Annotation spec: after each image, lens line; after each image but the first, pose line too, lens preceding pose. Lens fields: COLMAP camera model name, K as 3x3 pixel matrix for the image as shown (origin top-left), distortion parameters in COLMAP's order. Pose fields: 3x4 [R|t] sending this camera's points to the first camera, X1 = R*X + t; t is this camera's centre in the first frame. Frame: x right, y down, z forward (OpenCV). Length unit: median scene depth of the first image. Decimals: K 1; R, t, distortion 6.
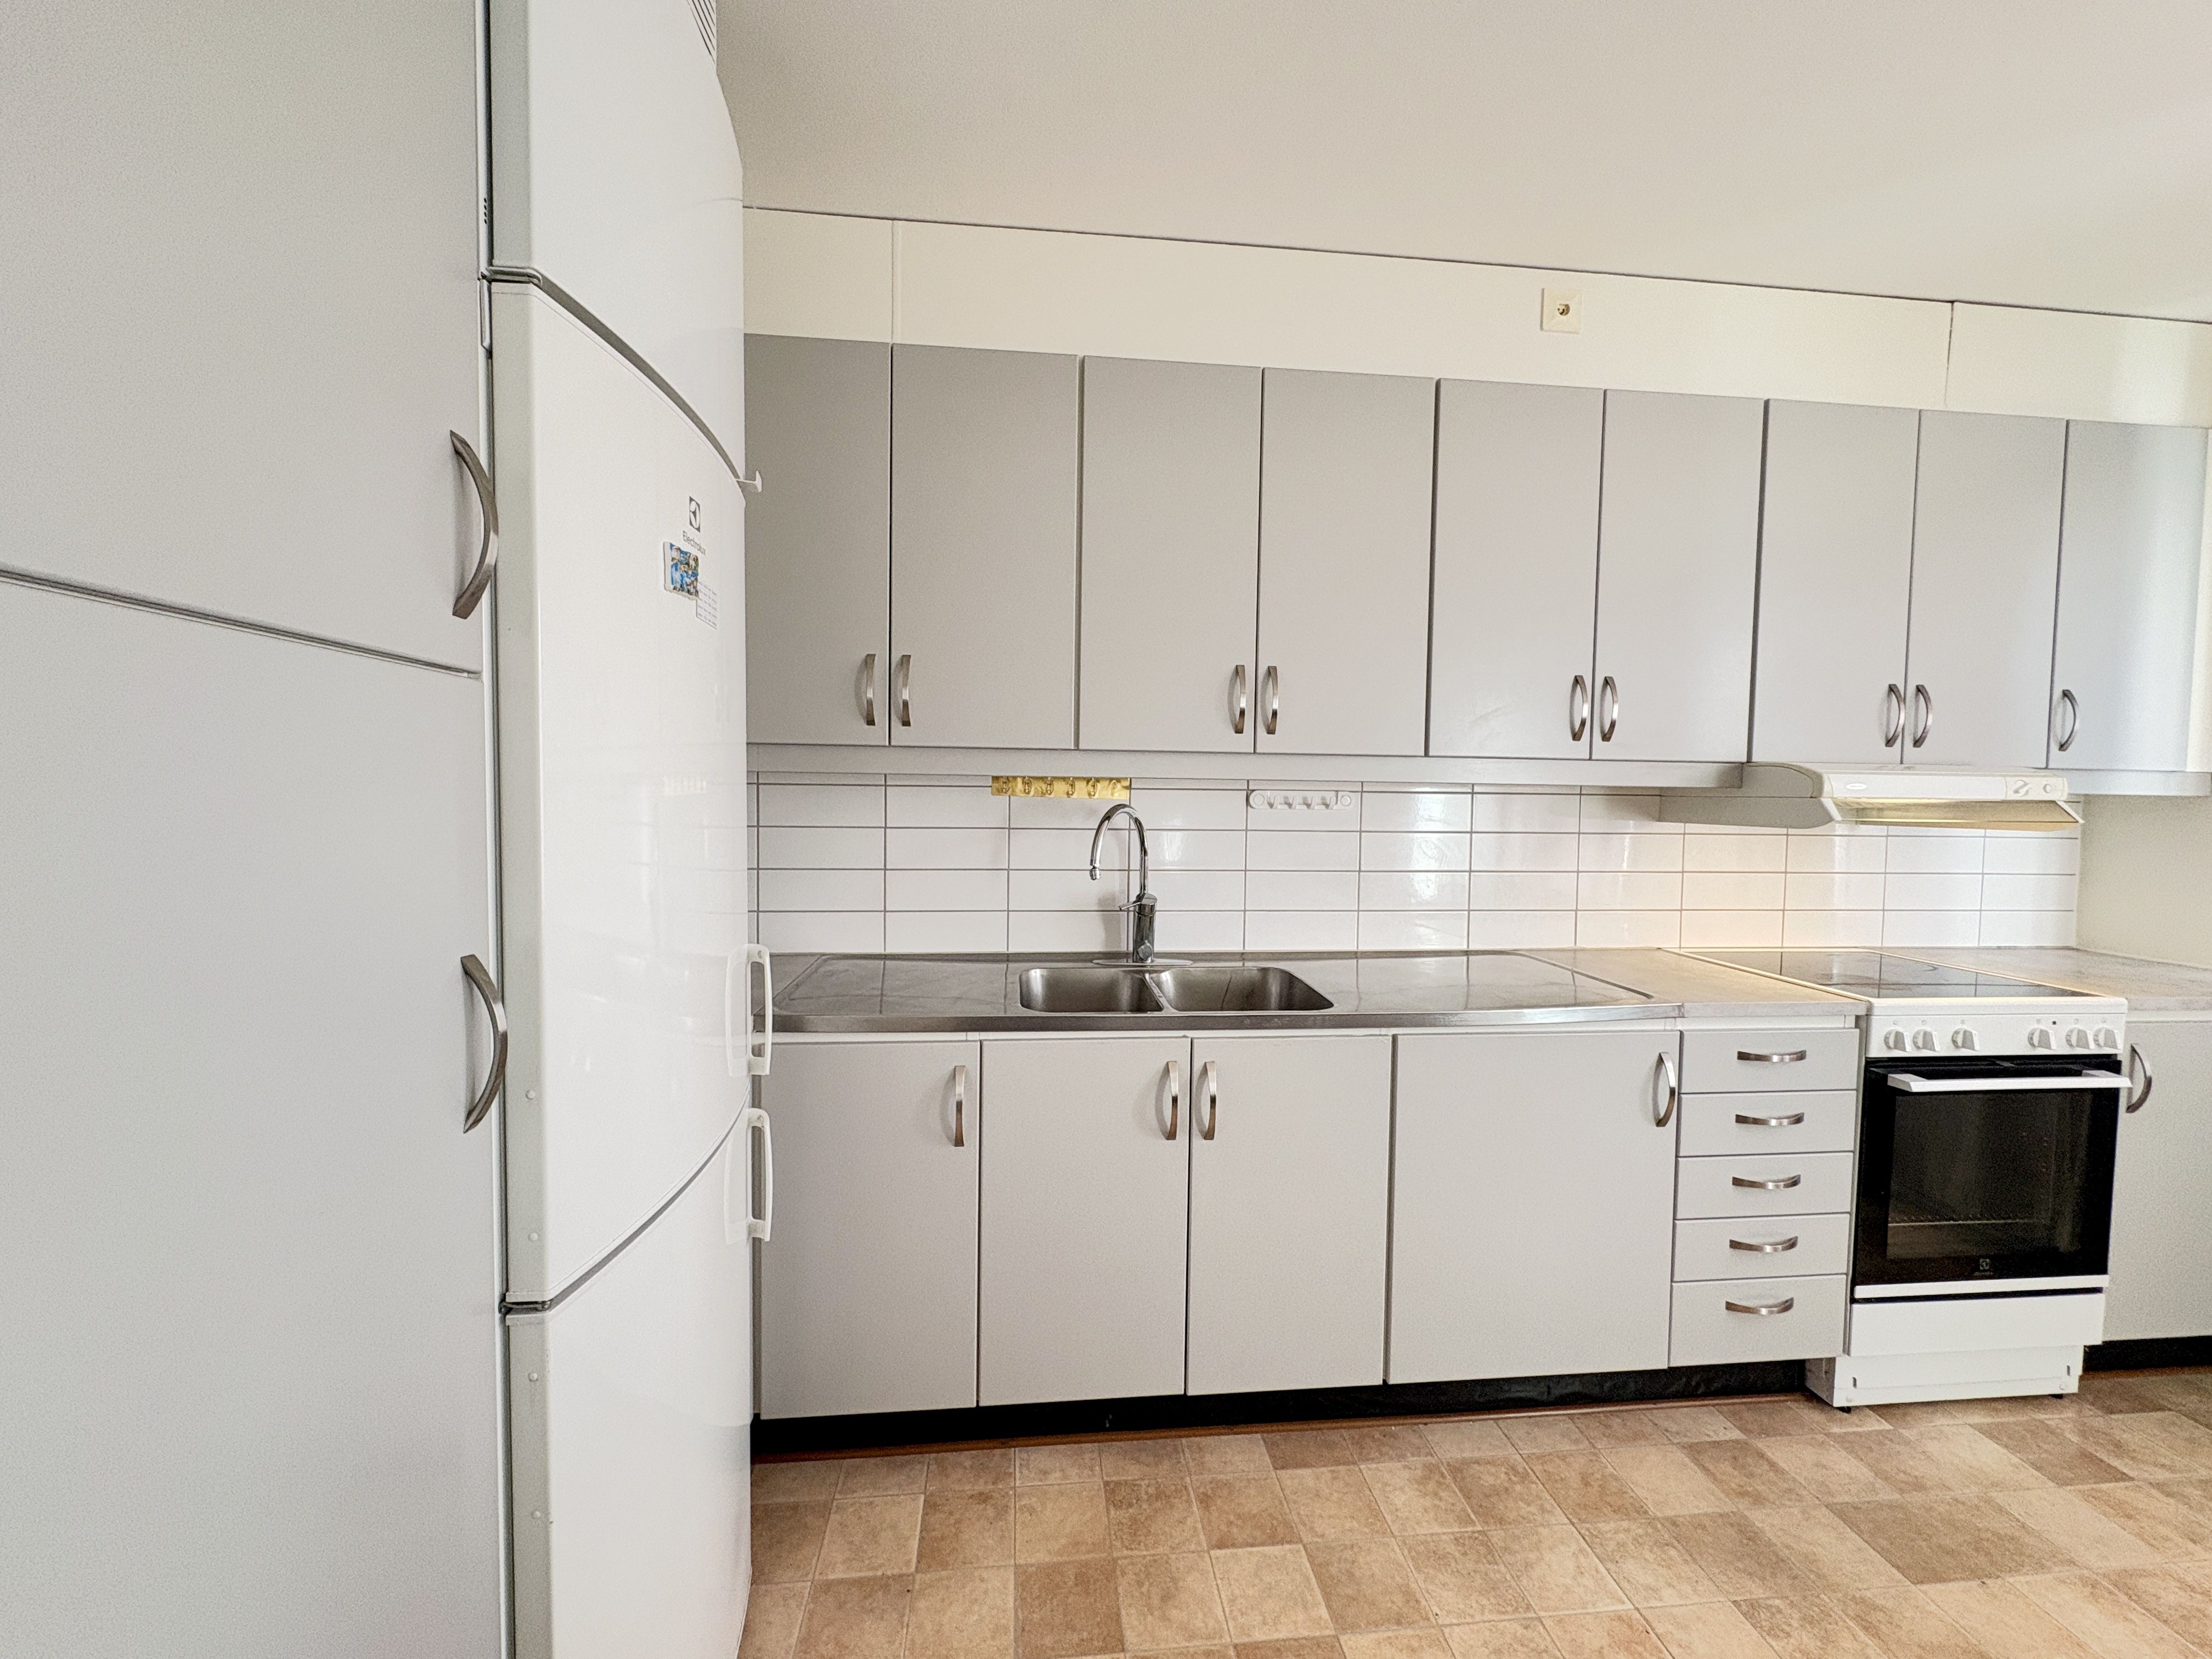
lens RADIAL K [[876.0, 0, 1106.0], [0, 876.0, 829.5], [0, 0, 1]] dist [0.000431, -0.000074]
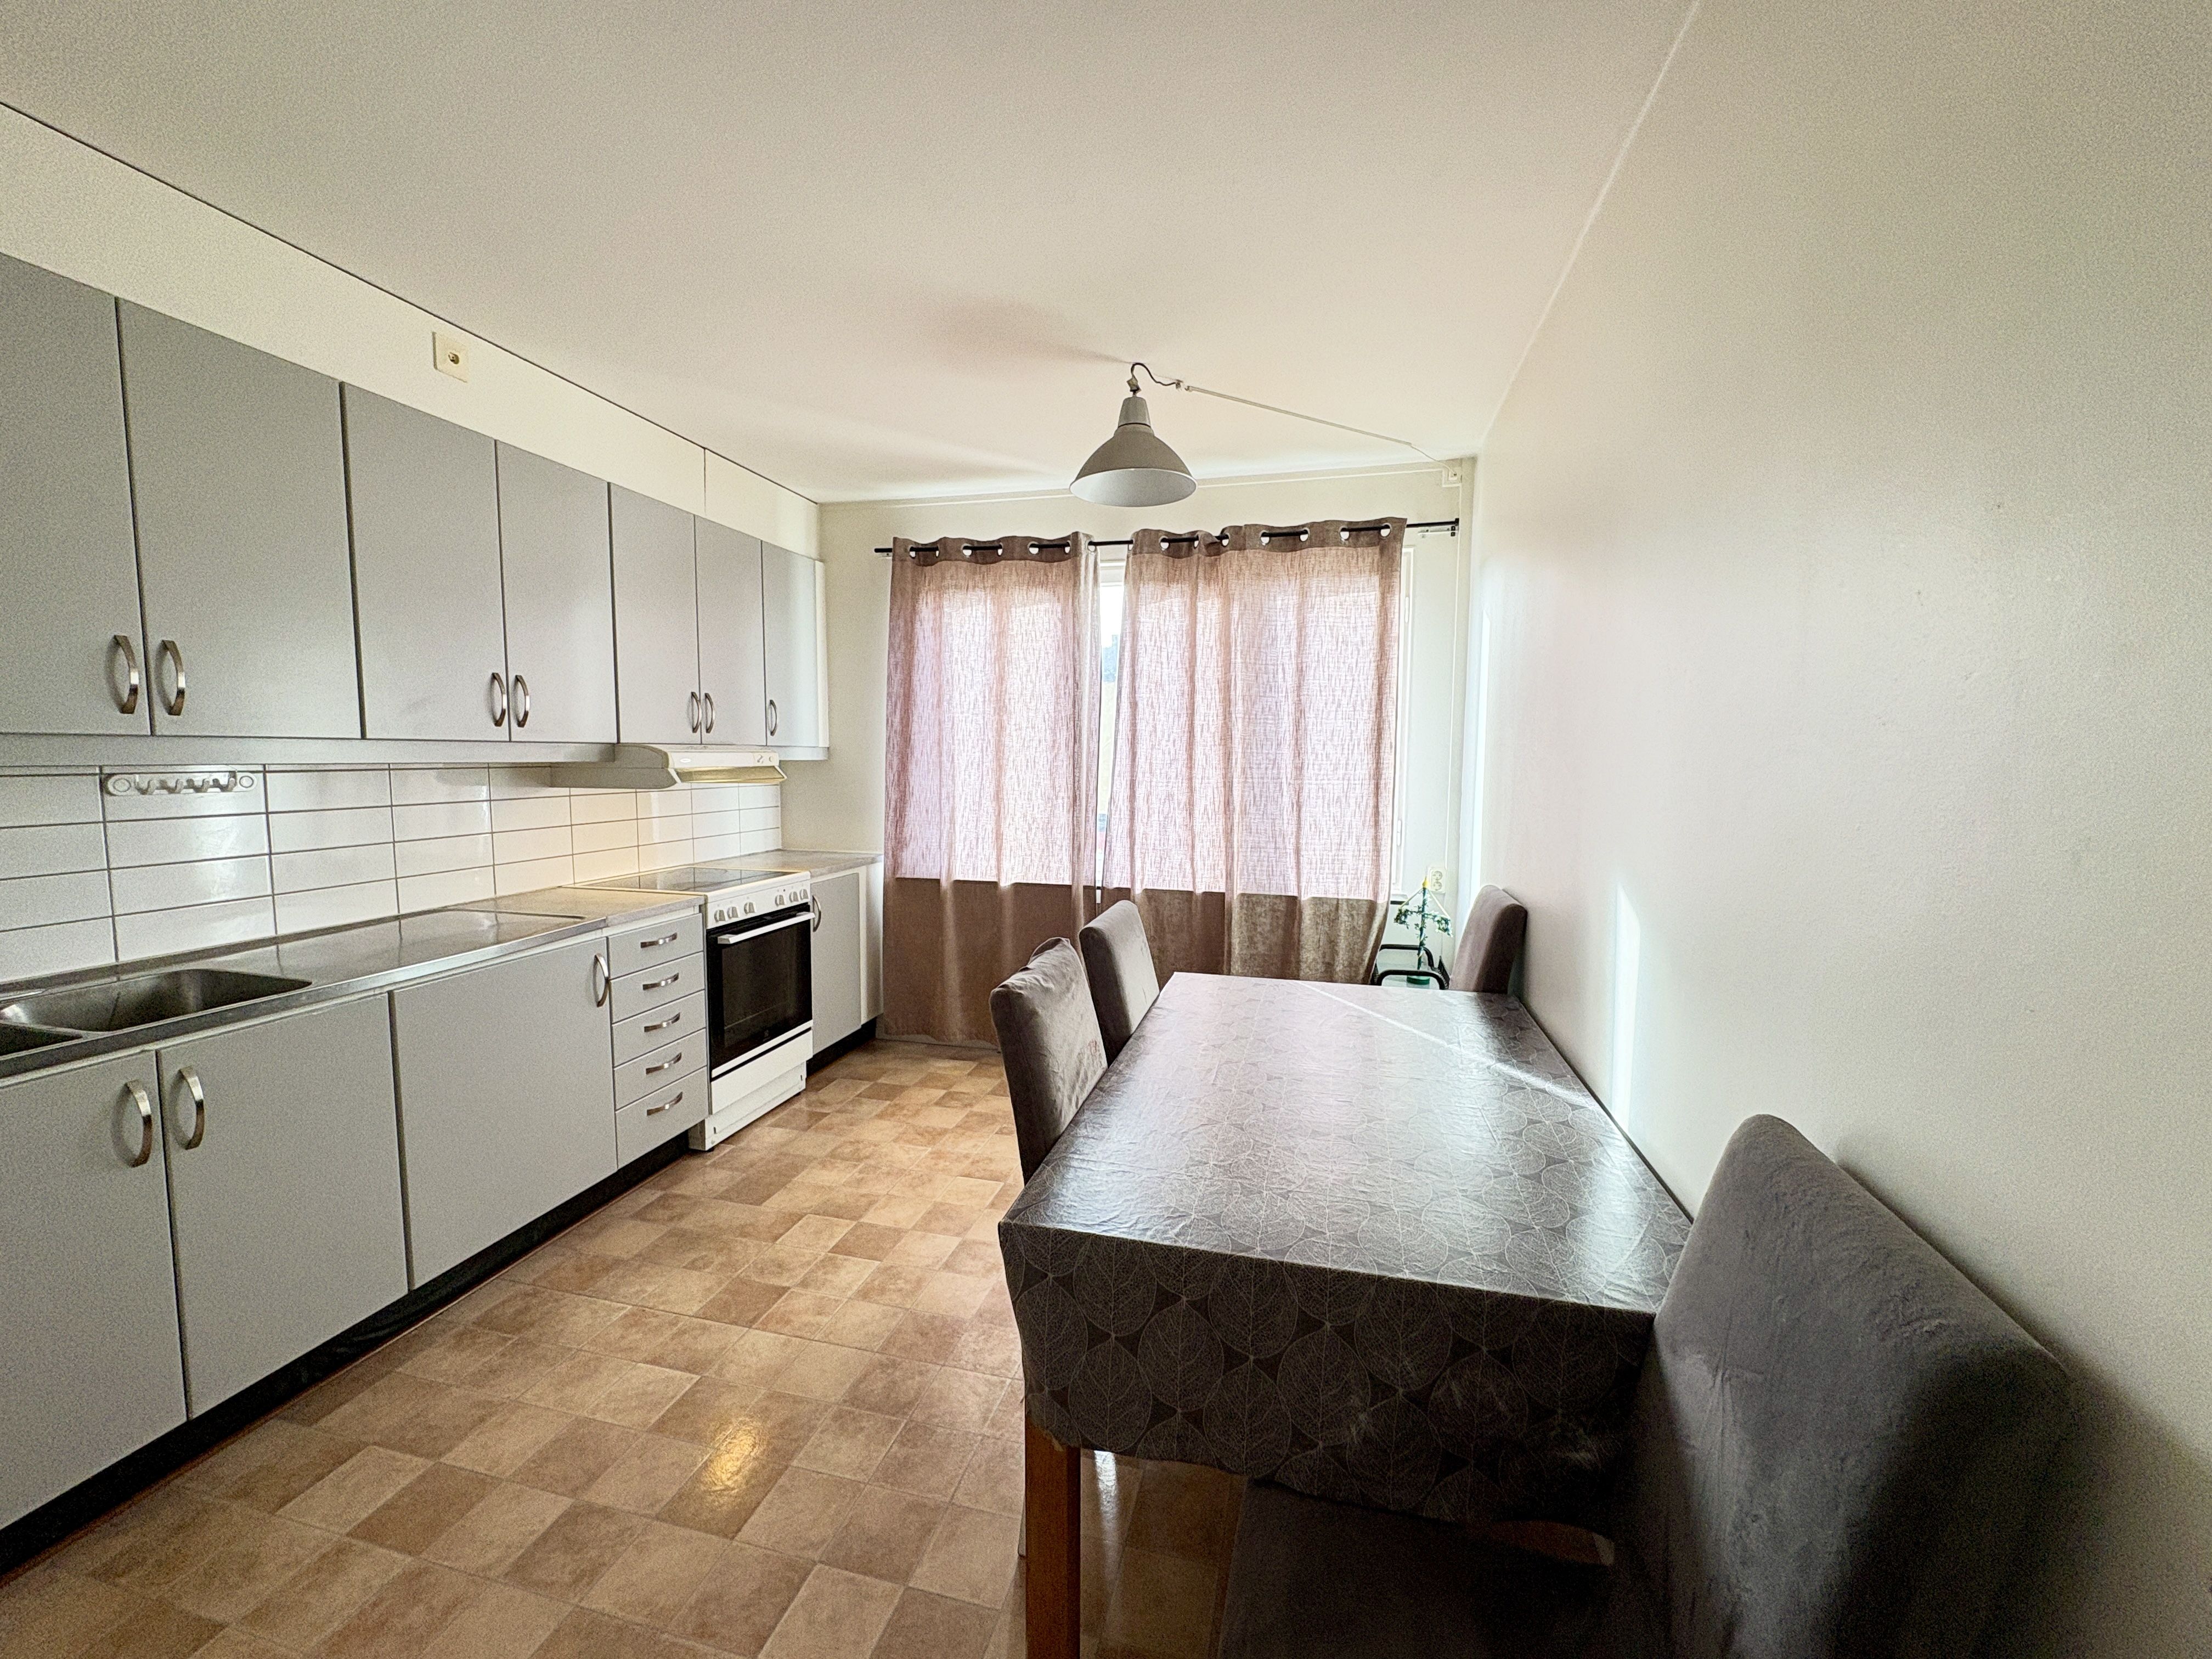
lens RADIAL K [[876.0, 0, 1106.0], [0, 876.0, 829.5], [0, 0, 1]] dist [0.000431, -0.000074]
pose [[0.341422, -0.093192, 0.935279, -0.365007], [0.038625, 0.995623, 0.085105, -0.031646], [-0.939116, 0.007068, 0.343527, -0.240820]]
